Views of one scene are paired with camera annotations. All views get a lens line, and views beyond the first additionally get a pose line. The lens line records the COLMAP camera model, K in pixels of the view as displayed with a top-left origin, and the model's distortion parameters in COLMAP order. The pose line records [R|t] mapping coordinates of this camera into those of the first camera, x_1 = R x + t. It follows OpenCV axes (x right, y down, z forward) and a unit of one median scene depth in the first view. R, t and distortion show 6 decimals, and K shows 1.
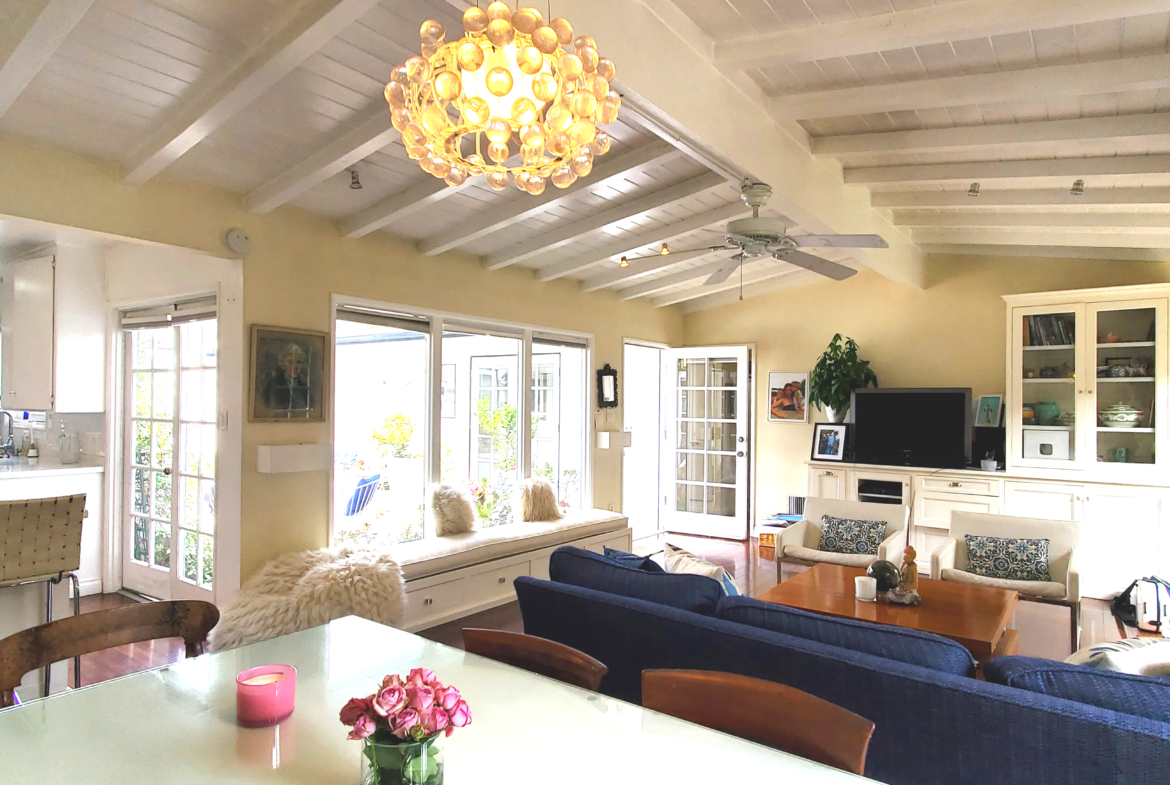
lens RADIAL K [[668.4, 0, 584.0], [0, 668.4, 396.1], [0, 0, 1]] dist [0.002309, -0.004212]
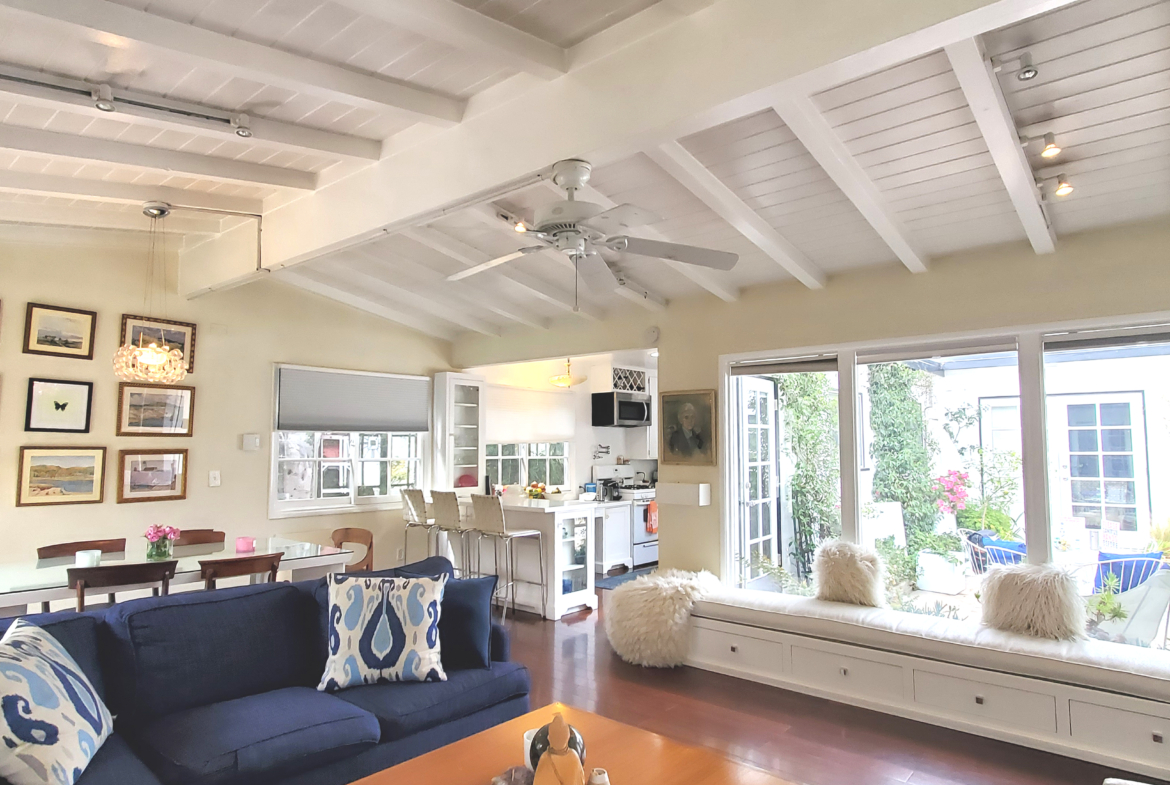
lens RADIAL K [[668.4, 0, 587.8], [0, 668.4, 397.5], [0, 0, 1]] dist [0.002309, -0.004212]
pose [[-0.048321, -0.089187, -0.994842, 0.680953], [0.008546, 0.995932, -0.089700, 0.020276], [0.998795, -0.012836, -0.047362, 0.711199]]
